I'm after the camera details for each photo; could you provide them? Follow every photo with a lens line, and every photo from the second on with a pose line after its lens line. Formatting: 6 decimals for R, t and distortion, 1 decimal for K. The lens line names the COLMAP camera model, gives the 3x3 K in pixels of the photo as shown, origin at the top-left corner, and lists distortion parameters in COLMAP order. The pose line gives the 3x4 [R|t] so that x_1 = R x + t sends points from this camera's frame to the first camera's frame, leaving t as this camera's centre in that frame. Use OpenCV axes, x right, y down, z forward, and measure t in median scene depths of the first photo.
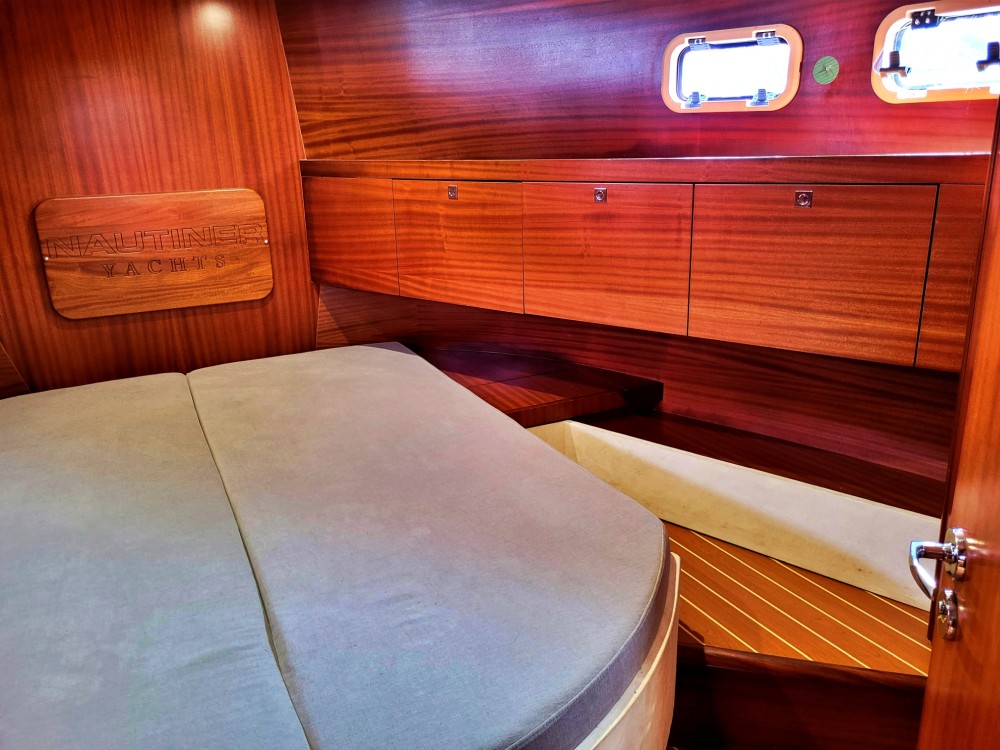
lens RADIAL K [[762.0, 0, 510.6], [0, 762.0, 360.2], [0, 0, 1]] dist [0.034383, -0.019165]
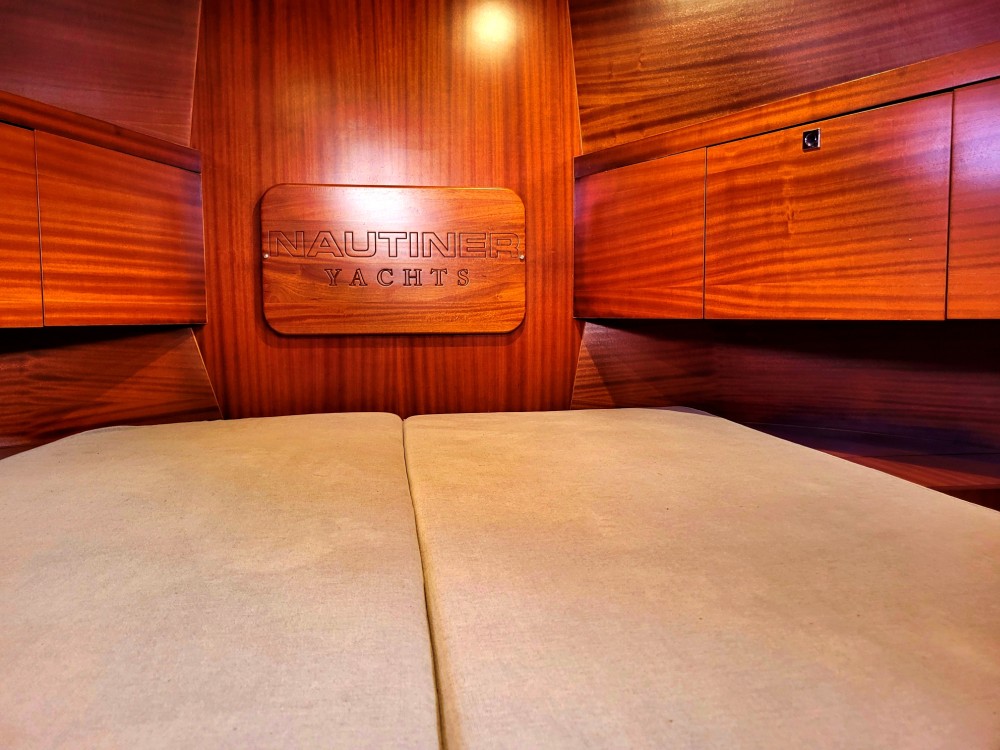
lens RADIAL K [[762.0, 0, 493.0], [0, 762.0, 368.4], [0, 0, 1]] dist [0.034383, -0.019165]
pose [[0.944397, 0.041847, -0.326134, -0.100995], [-0.109801, 0.975067, -0.192841, 0.109993], [0.309933, 0.217928, 0.925445, 0.334504]]
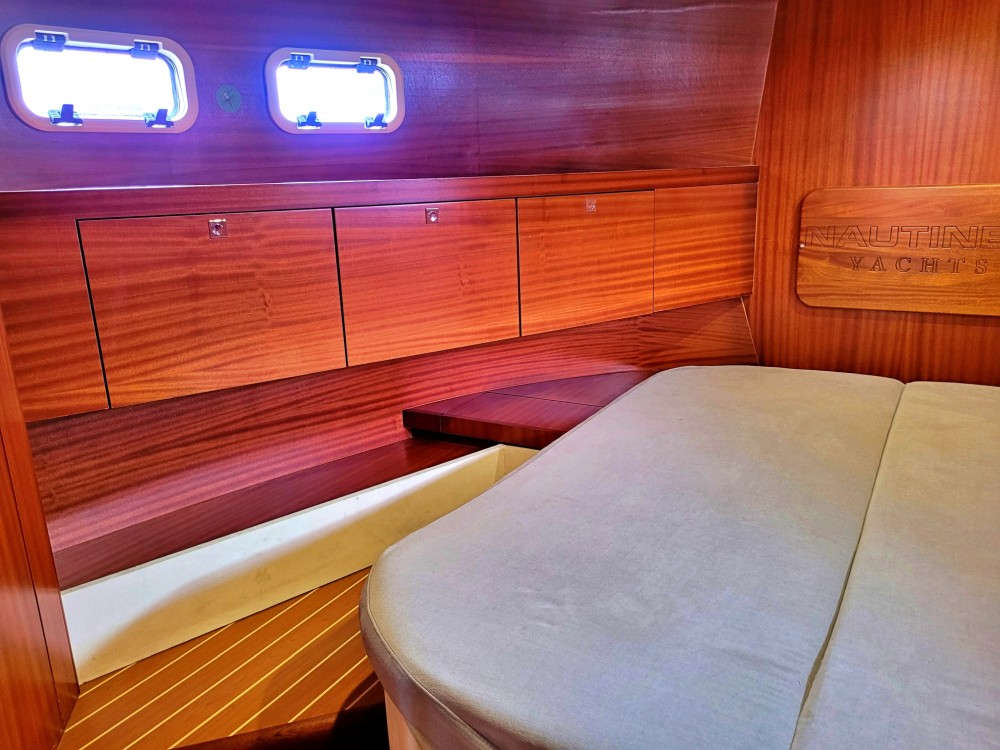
lens RADIAL K [[762.0, 0, 503.0], [0, 762.0, 370.1], [0, 0, 1]] dist [0.034383, -0.019165]
pose [[0.540167, 0.221112, -0.811991, 0.065354], [-0.217637, 0.968746, 0.119017, -0.002107], [0.812929, 0.112431, 0.571407, 0.079664]]
